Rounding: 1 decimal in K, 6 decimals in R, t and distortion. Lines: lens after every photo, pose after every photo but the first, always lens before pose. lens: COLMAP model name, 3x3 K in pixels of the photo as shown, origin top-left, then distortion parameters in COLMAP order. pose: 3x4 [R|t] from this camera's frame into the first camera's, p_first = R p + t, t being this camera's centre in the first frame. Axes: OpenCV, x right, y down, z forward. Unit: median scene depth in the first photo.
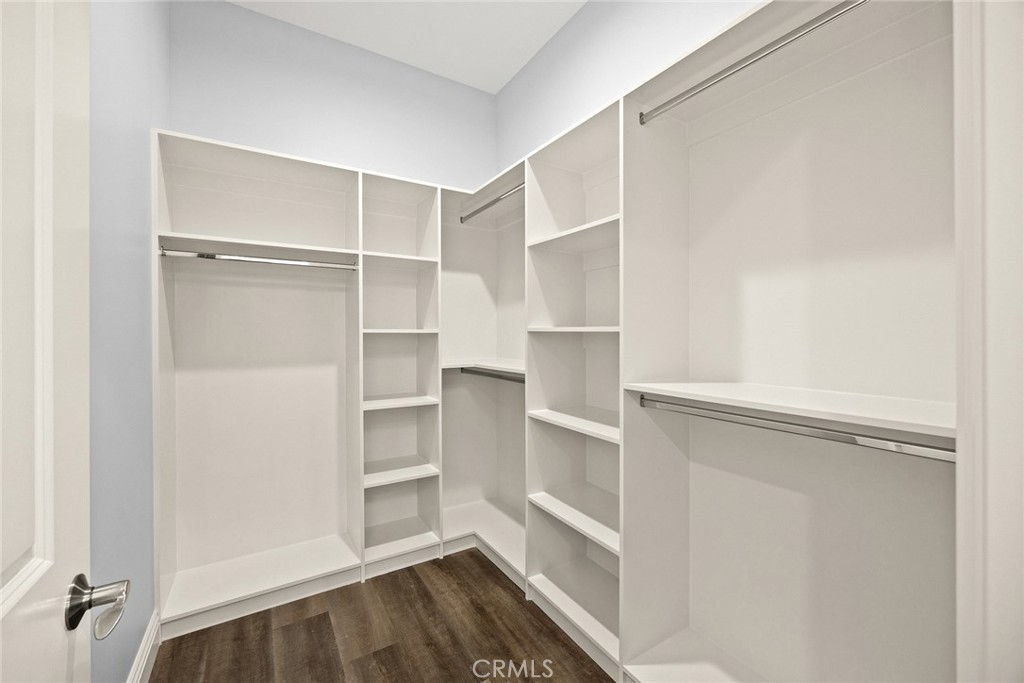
lens RADIAL K [[393.2, 0, 510.2], [0, 393.2, 337.4], [0, 0, 1]] dist [-0.001996, -0.000142]
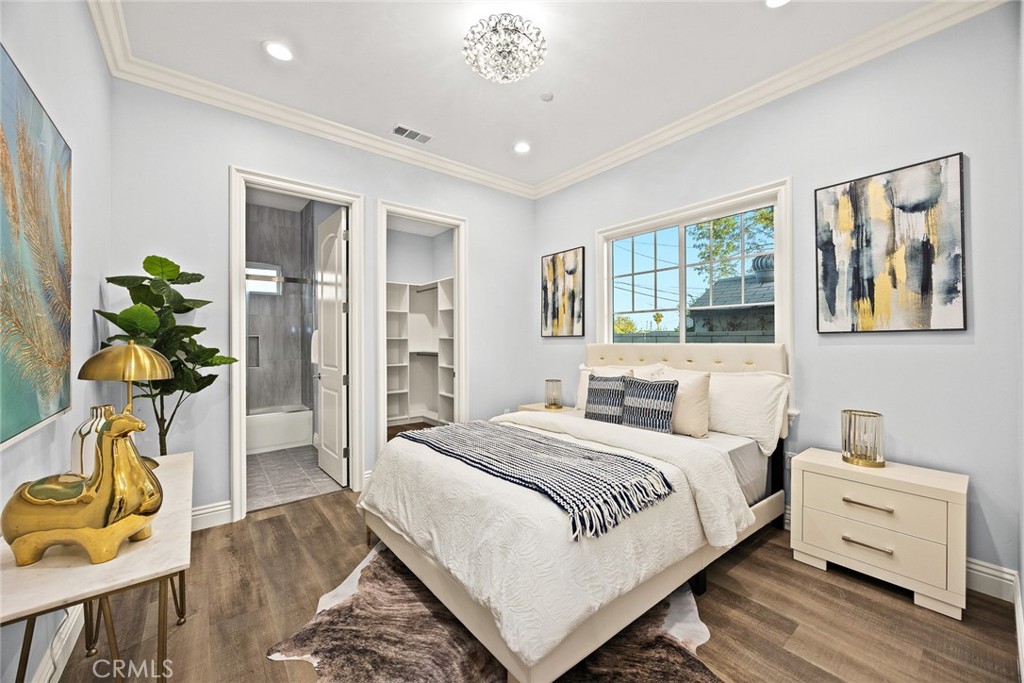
lens RADIAL K [[393.2, 0, 512.4], [0, 393.2, 341.6], [0, 0, 1]] dist [-0.001996, -0.000142]
pose [[0.994701, 0.001487, 0.102803, 0.247749], [-0.000587, 0.999961, -0.008791, 0.028434], [-0.102812, 0.008684, 0.994663, -1.725634]]
